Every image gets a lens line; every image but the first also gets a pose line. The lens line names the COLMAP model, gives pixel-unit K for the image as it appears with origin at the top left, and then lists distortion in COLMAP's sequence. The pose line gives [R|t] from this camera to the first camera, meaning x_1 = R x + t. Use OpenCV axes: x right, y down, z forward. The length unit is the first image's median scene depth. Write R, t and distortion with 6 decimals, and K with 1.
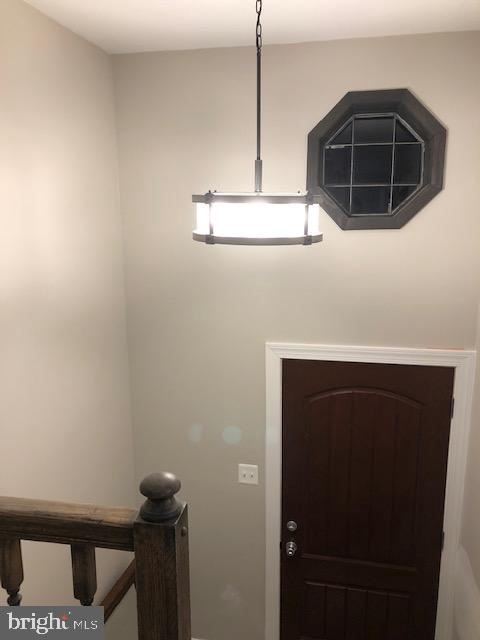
lens RADIAL K [[532.4, 0, 240.0], [0, 532.4, 320.0], [0, 0, 1]] dist [0.035743, -0.001624]
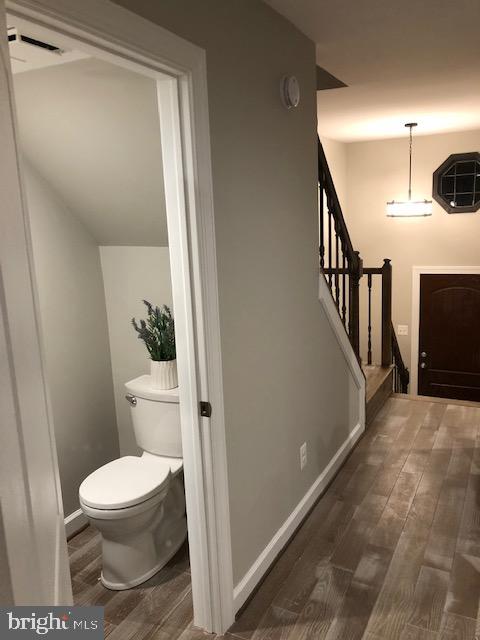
lens RADIAL K [[532.4, 0, 240.0], [0, 532.4, 320.0], [0, 0, 1]] dist [0.035743, -0.001624]
pose [[0.961817, 0.017493, -0.273133, -0.031697], [-0.019334, 0.999805, -0.004052, 0.306975], [0.273008, 0.009178, 0.961968, -1.418312]]
